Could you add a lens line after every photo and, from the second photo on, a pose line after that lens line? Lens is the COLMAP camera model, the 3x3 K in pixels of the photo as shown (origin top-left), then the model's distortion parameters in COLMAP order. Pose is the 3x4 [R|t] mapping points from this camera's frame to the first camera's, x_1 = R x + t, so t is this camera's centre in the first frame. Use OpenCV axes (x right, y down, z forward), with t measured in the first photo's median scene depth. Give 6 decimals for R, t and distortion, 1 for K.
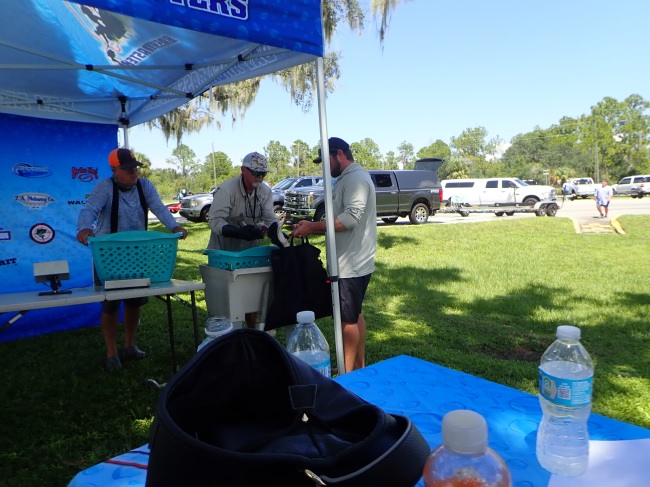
lens RADIAL K [[475.3, 0, 322.4], [0, 475.3, 253.4], [0, 0, 1]] dist [-0.000325, -0.000711]
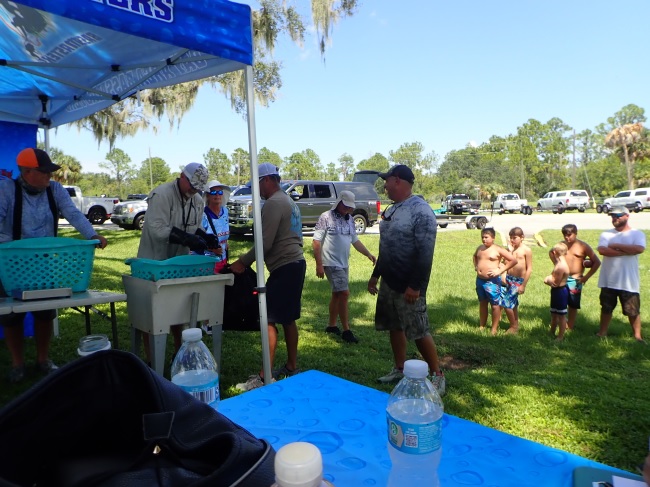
lens RADIAL K [[475.3, 0, 322.4], [0, 475.3, 253.4], [0, 0, 1]] dist [-0.000325, -0.000711]
pose [[0.992352, 0.009690, 0.123056, 0.005011], [-0.007187, 0.999759, -0.020765, -0.000466], [-0.123228, 0.019722, 0.992182, 0.001284]]
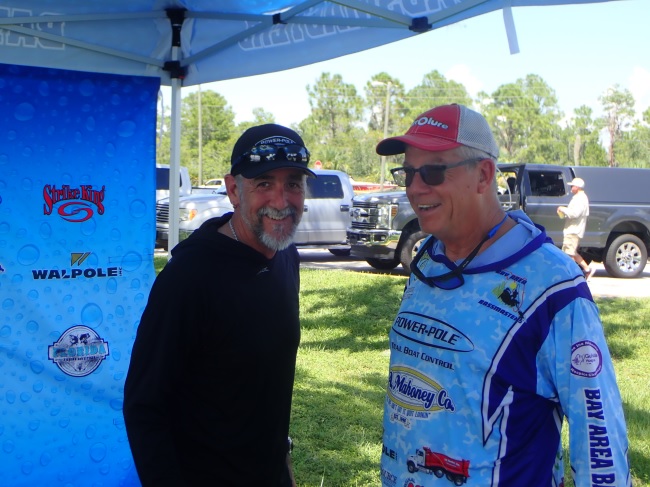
lens RADIAL K [[1022.7, 0, 327.7], [0, 1022.7, 240.9], [0, 0, 1]] dist [-0.001678, -0.079511]
pose [[0.996153, 0.050913, -0.071328, -0.074800], [-0.055521, 0.996392, -0.064185, -0.029732], [0.067803, 0.067898, 0.995386, 0.058386]]
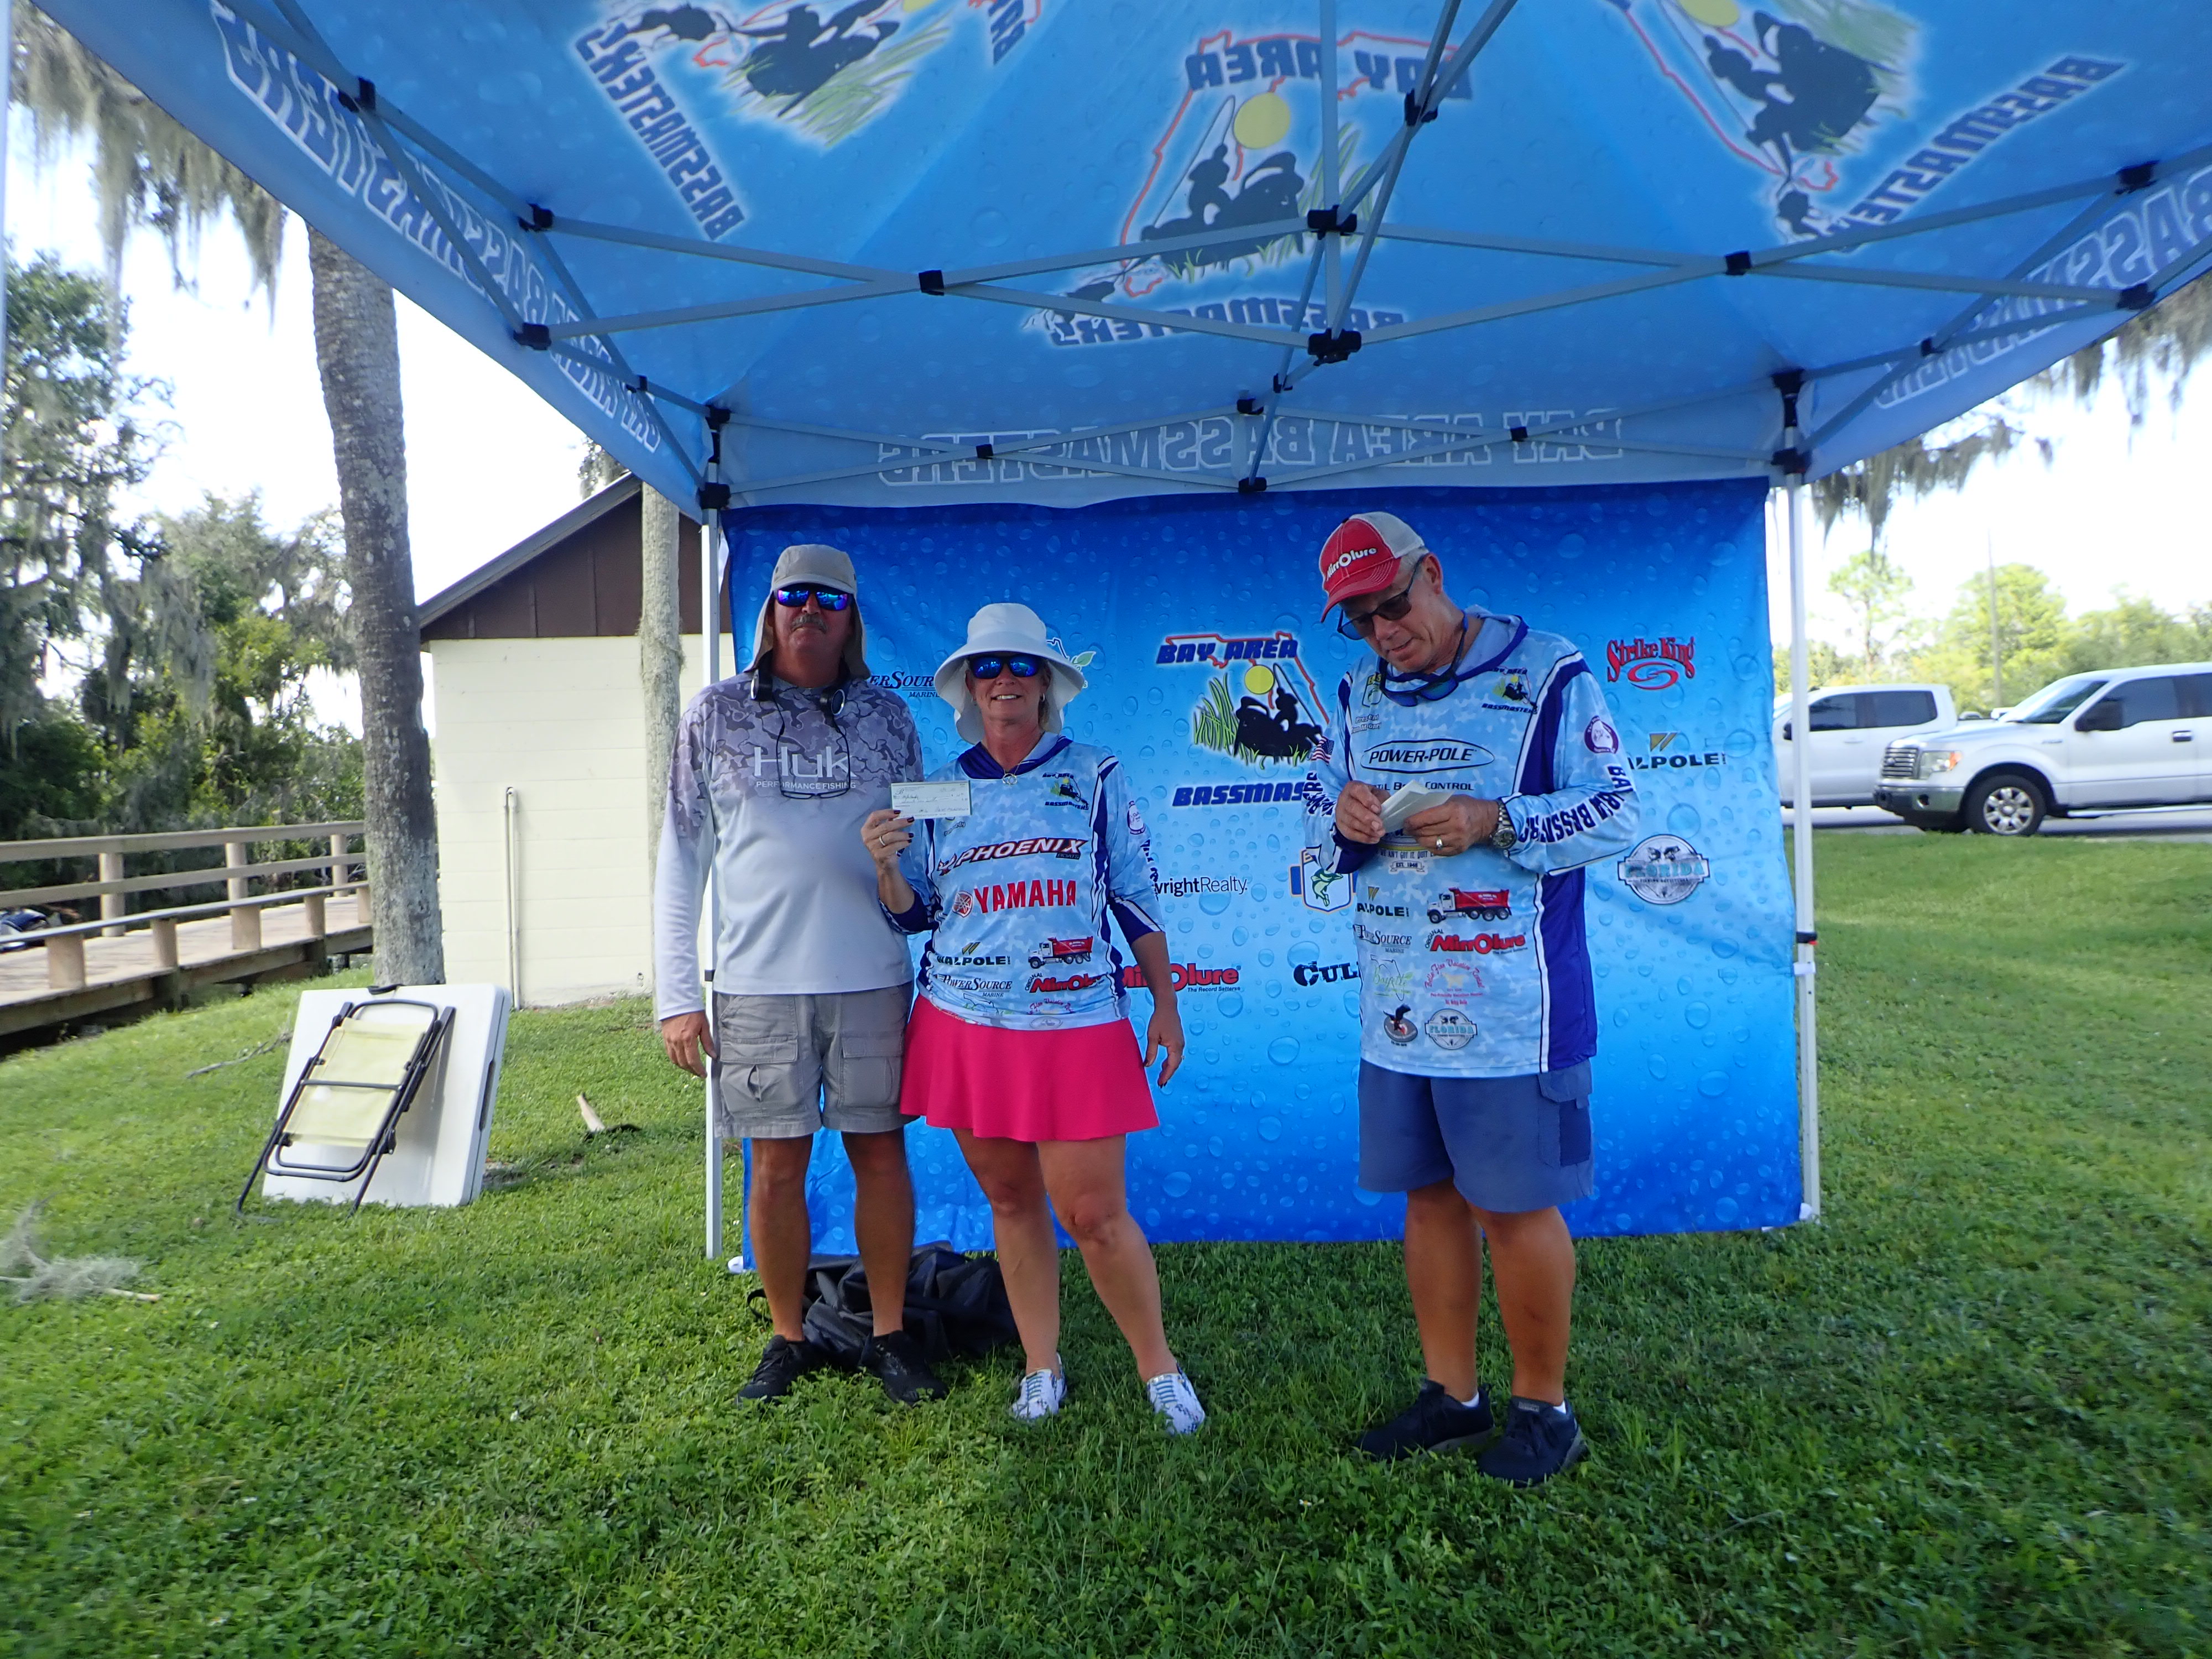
lens RADIAL K [[1627.9, 0, 1109.6], [0, 1627.9, 842.3], [0, 0, 1]] dist [-0.002607, -0.002742]
pose [[0.759224, 0.009199, -0.650764, -0.036011], [-0.046663, 0.998096, -0.040331, -0.002107], [0.649154, 0.060987, 0.758208, 0.020595]]
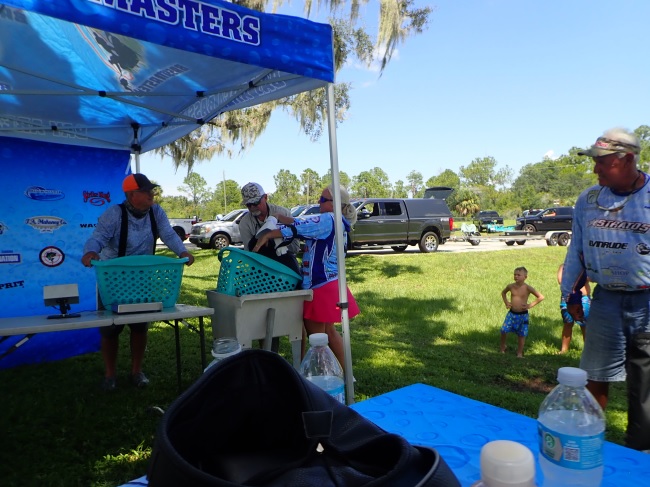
lens RADIAL K [[476.4, 0, 322.7], [0, 476.4, 255.3], [0, 0, 1]] dist [-0.001421, -0.003367]
pose [[0.999807, 0.008016, -0.017933, -0.000633], [-0.008996, 0.998431, -0.055267, 0.001107], [0.017462, 0.055417, 0.998311, 0.002766]]
